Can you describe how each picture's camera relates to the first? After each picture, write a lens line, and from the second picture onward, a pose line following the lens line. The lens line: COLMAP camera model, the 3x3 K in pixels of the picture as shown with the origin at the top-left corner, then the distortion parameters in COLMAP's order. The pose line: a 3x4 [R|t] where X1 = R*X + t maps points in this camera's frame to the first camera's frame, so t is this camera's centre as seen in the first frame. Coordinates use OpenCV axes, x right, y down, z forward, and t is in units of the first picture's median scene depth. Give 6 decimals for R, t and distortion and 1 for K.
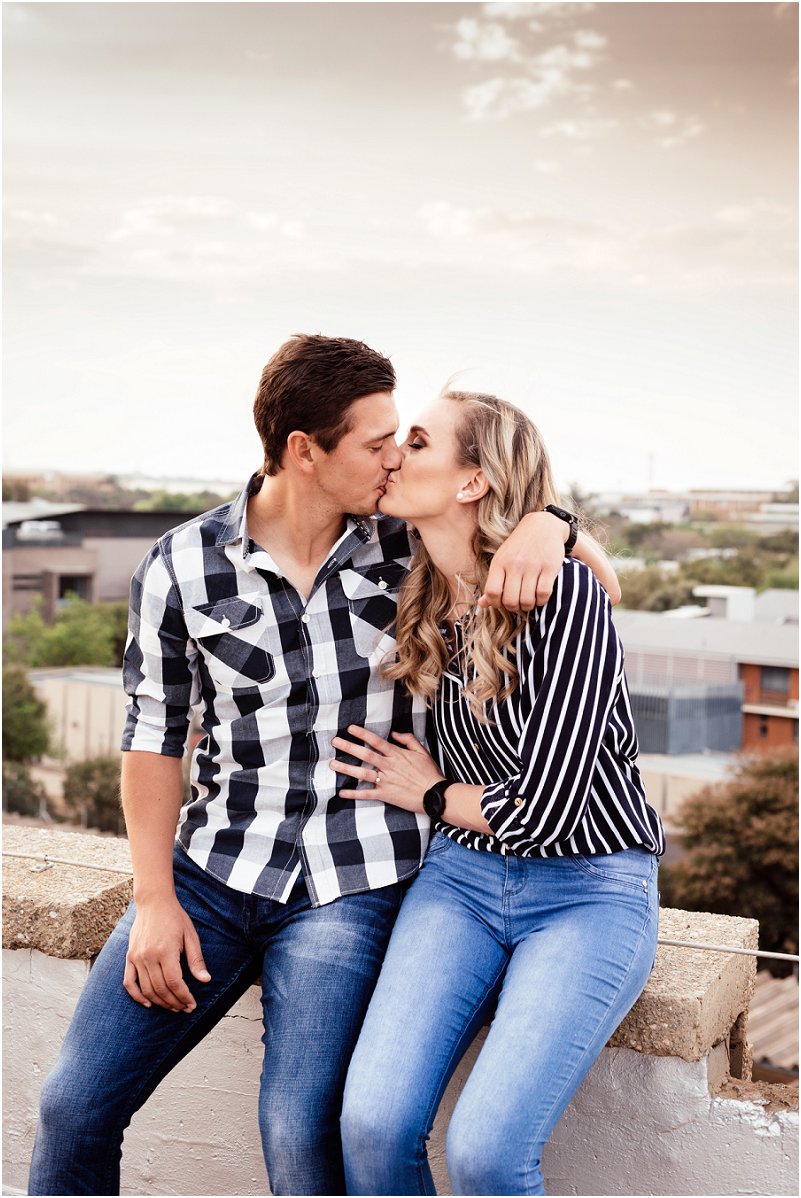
lens RADIAL K [[1719.5, 0, 400.5], [0, 1719.5, 599.0], [0, 0, 1]] dist [0.005653, 0.002550]
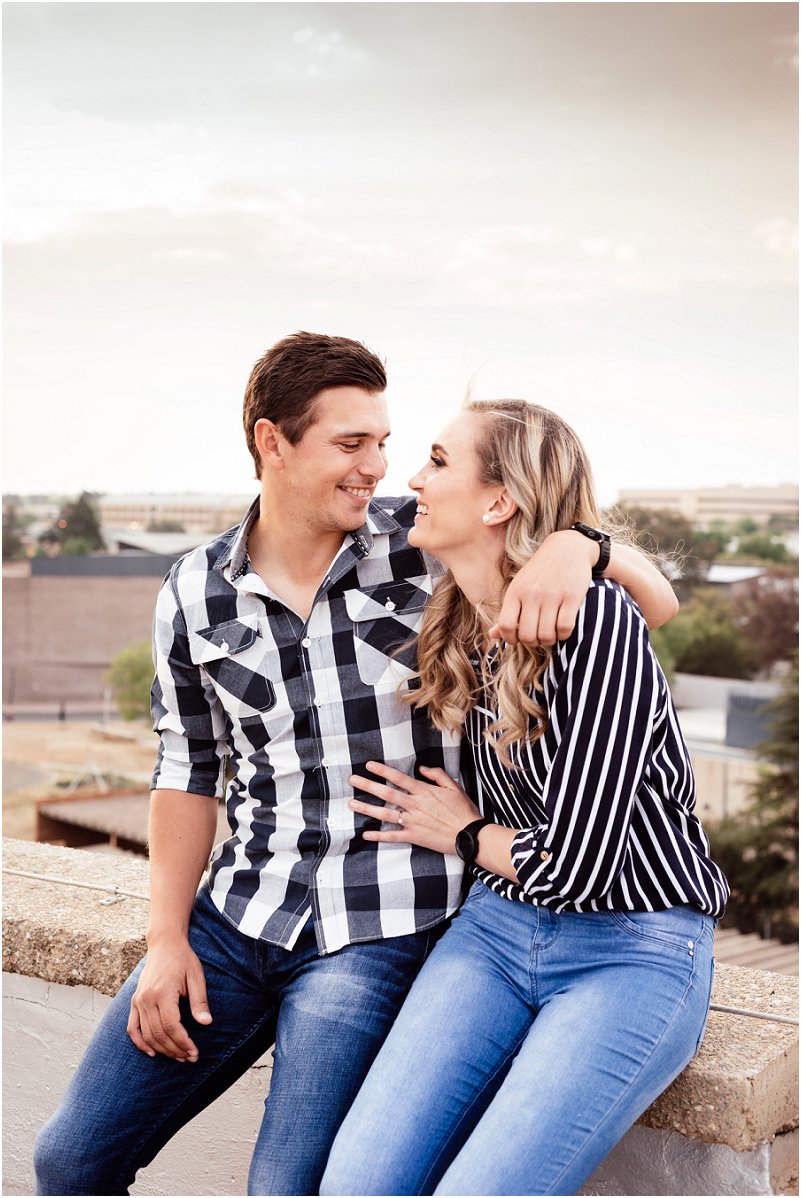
lens RADIAL K [[1719.5, 0, 400.5], [0, 1719.5, 599.0], [0, 0, 1]] dist [0.005653, 0.002550]
pose [[0.979523, -0.002536, -0.201314, 0.176330], [-0.000601, 0.999879, -0.015520, 0.002183], [0.201329, 0.015323, 0.979404, 0.104537]]
